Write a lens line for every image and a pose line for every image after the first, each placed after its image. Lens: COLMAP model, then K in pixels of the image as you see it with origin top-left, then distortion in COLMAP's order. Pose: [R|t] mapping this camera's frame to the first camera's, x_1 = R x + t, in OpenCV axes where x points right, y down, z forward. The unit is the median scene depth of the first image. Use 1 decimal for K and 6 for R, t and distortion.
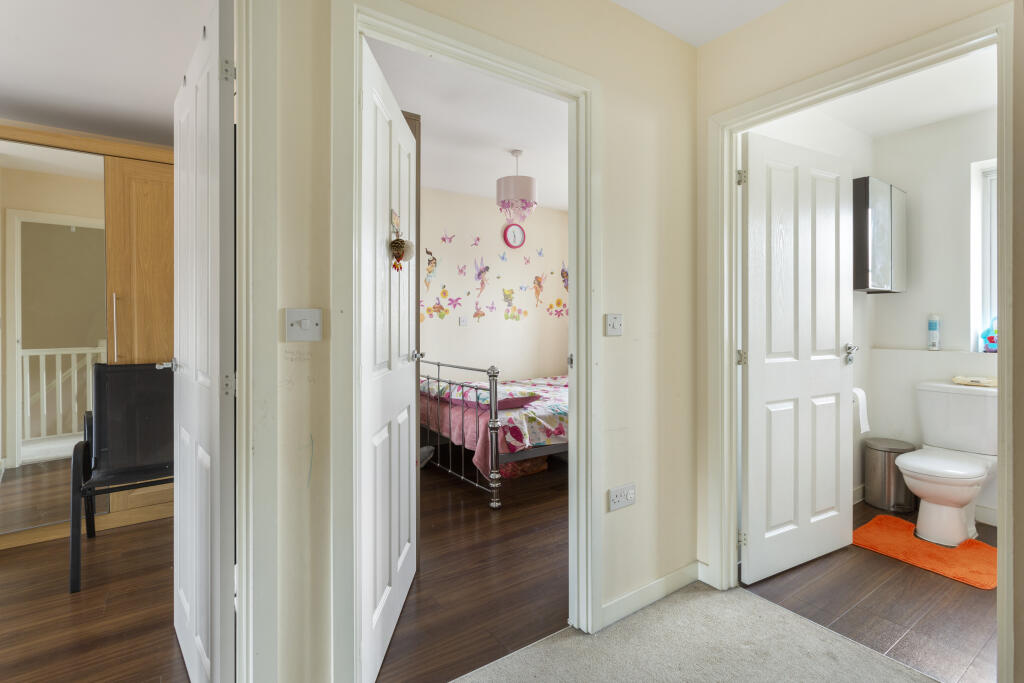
lens RADIAL K [[496.0, 0, 512.2], [0, 496.0, 326.9], [0, 0, 1]] dist [-0.002428, -0.000749]
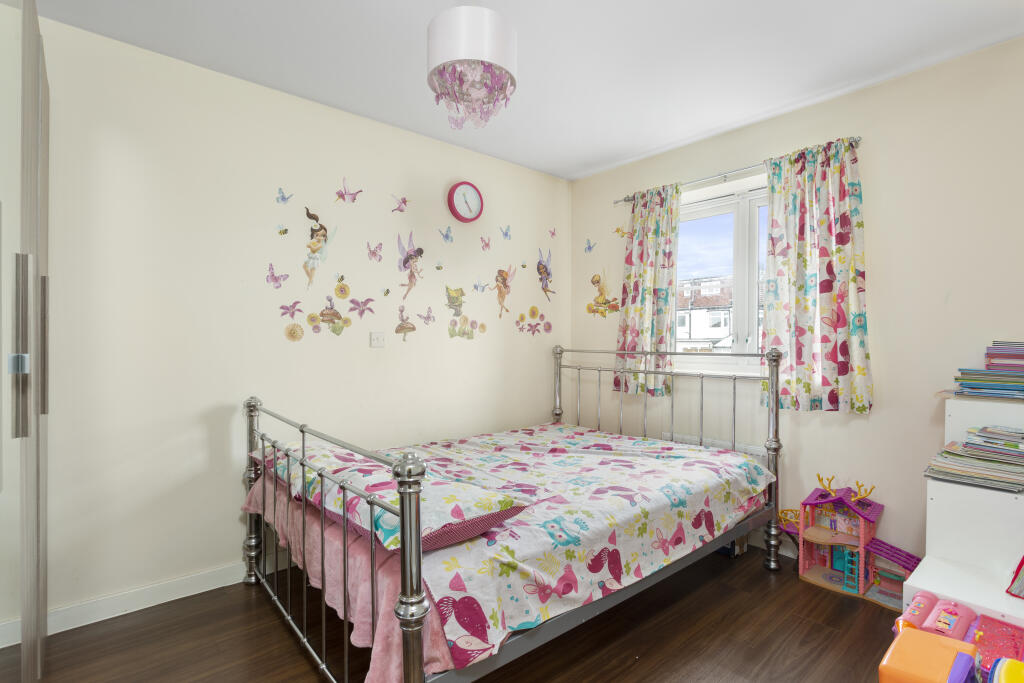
lens RADIAL K [[500.2, 0, 512.0], [0, 500.2, 341.5], [0, 0, 1]] dist [-0.001138, -0.000084]
pose [[0.994909, 0.004041, 0.100695, 0.000060], [-0.002268, 0.999840, -0.017722, 0.001269], [-0.100750, 0.017403, 0.994760, 0.398702]]
